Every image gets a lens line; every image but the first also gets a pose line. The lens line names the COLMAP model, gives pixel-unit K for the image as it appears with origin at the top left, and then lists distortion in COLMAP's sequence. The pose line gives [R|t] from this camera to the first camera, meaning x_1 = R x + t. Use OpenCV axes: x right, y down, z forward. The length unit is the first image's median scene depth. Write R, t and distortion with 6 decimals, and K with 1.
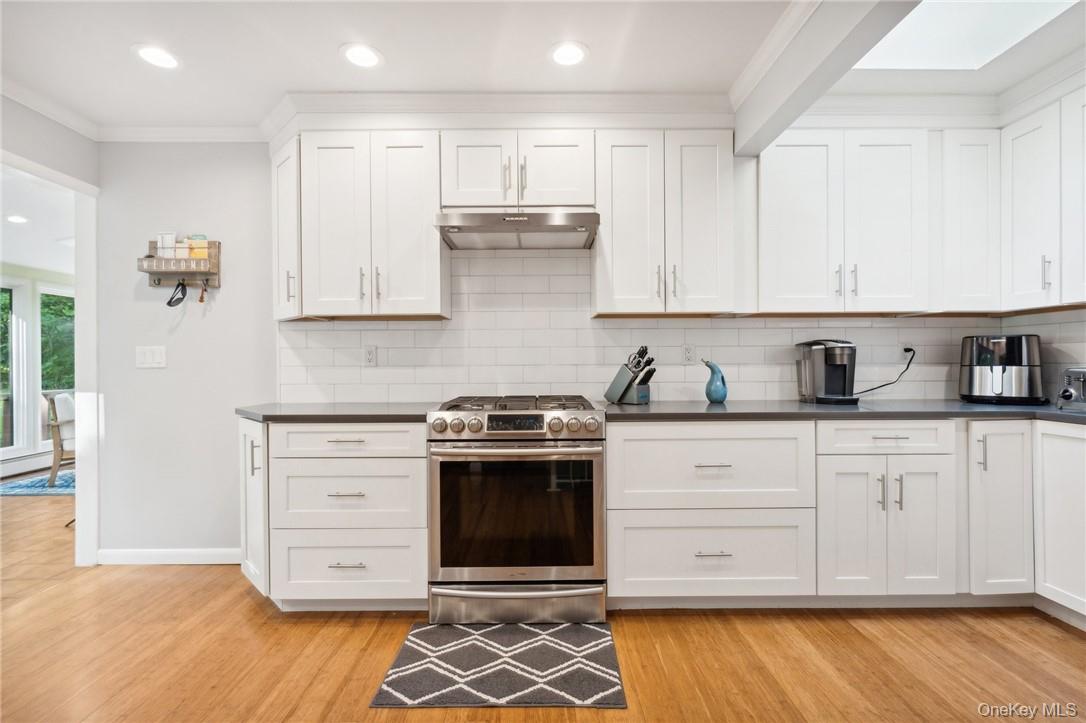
lens RADIAL K [[486.4, 0, 544.6], [0, 486.4, 362.3], [0, 0, 1]] dist [-0.001396, -0.000146]
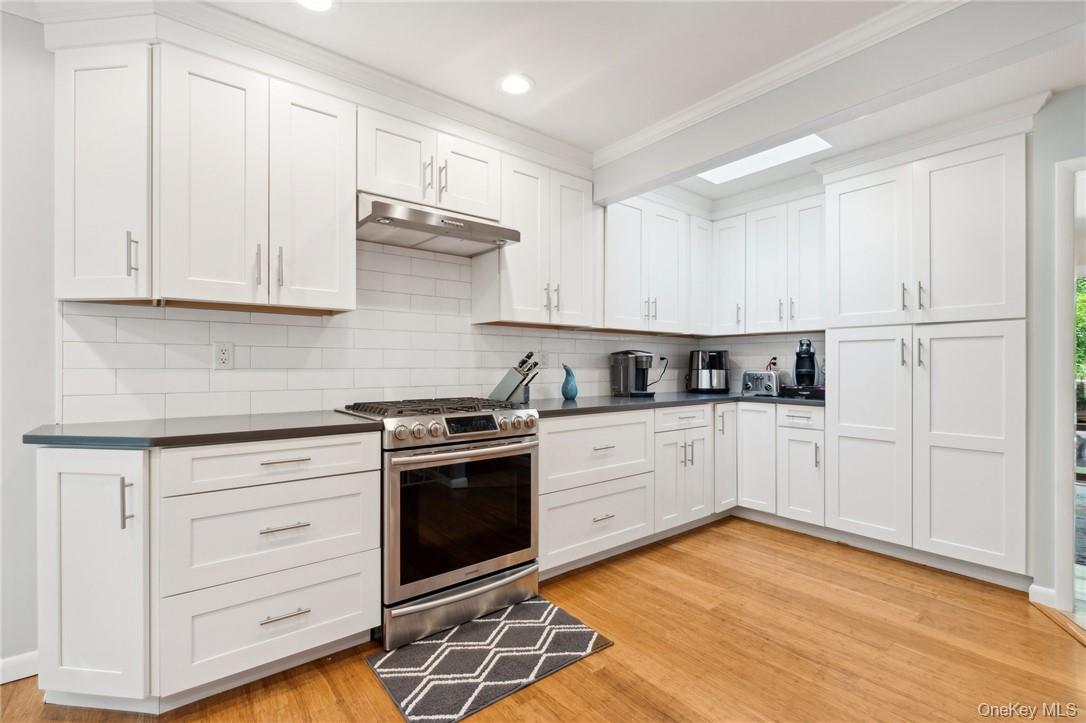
lens RADIAL K [[485.1, 0, 544.2], [0, 485.1, 364.3], [0, 0, 1]] dist [-0.001197, -0.000053]
pose [[0.786234, 0.008377, 0.617871, -0.553886], [-0.005730, 0.999964, -0.006266, 0.003471], [-0.617902, 0.001387, 0.786254, 0.099139]]
